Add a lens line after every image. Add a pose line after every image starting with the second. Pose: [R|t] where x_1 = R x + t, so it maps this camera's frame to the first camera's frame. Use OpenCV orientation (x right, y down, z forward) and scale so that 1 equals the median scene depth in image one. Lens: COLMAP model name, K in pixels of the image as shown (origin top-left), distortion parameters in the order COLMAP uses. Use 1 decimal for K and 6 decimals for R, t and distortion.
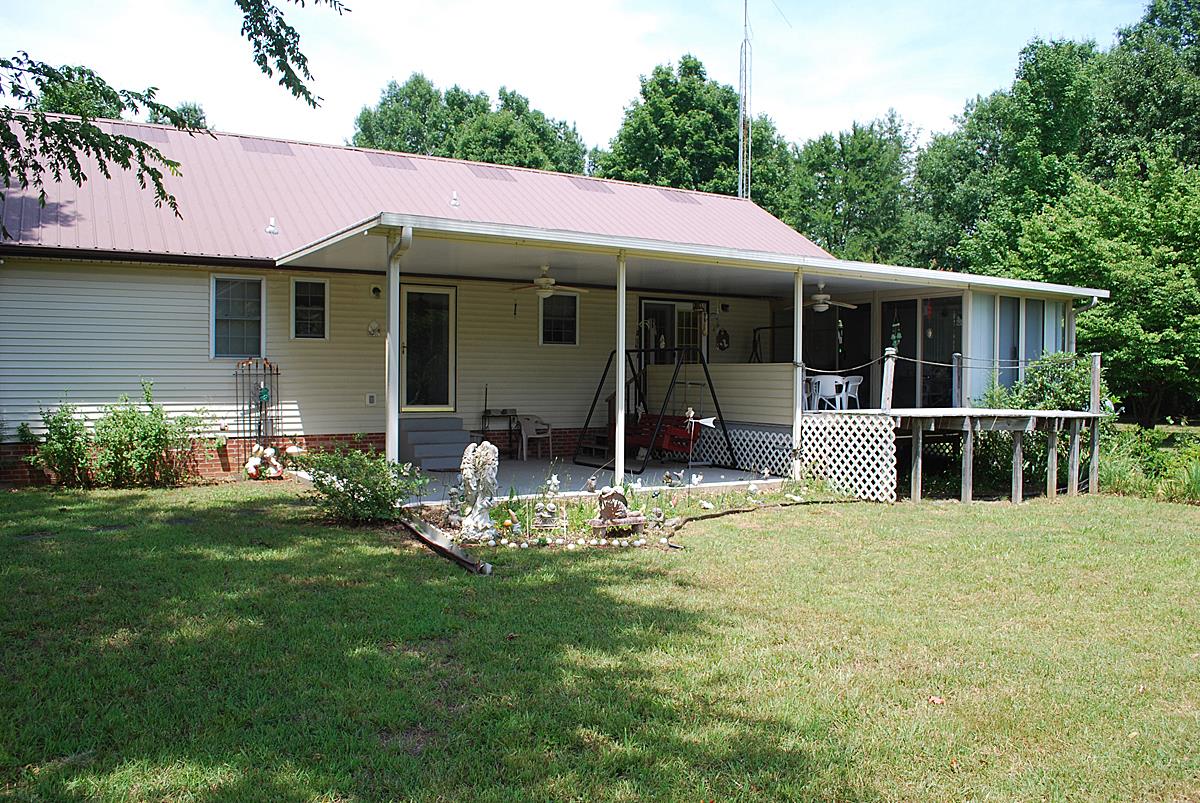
lens RADIAL K [[945.1, 0, 600.0], [0, 945.1, 401.5], [0, 0, 1]] dist [-0.087975, 0.015260]
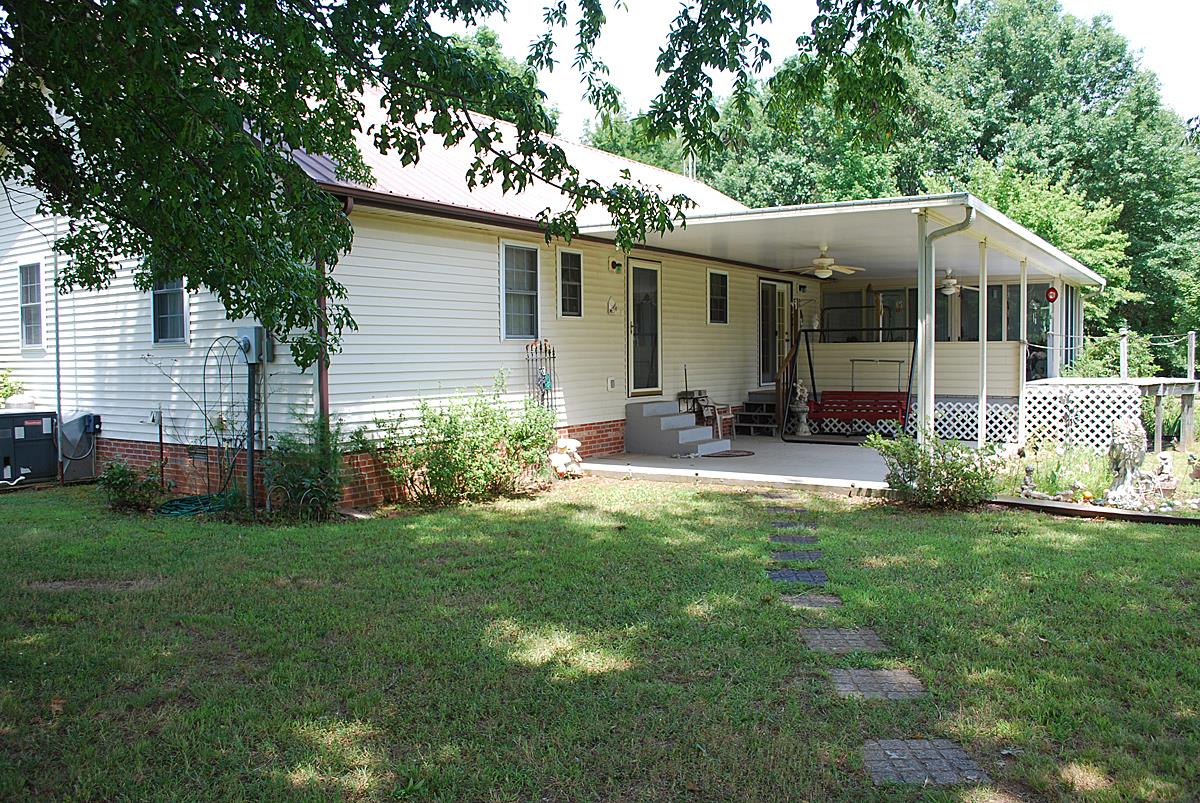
lens RADIAL K [[945.1, 0, 600.0], [0, 945.1, 401.5], [0, 0, 1]] dist [-0.087975, 0.015260]
pose [[0.911246, -0.035040, 0.410370, -0.690078], [0.024938, 0.999240, 0.029946, -0.013852], [-0.411107, -0.017054, 0.911427, 0.180686]]
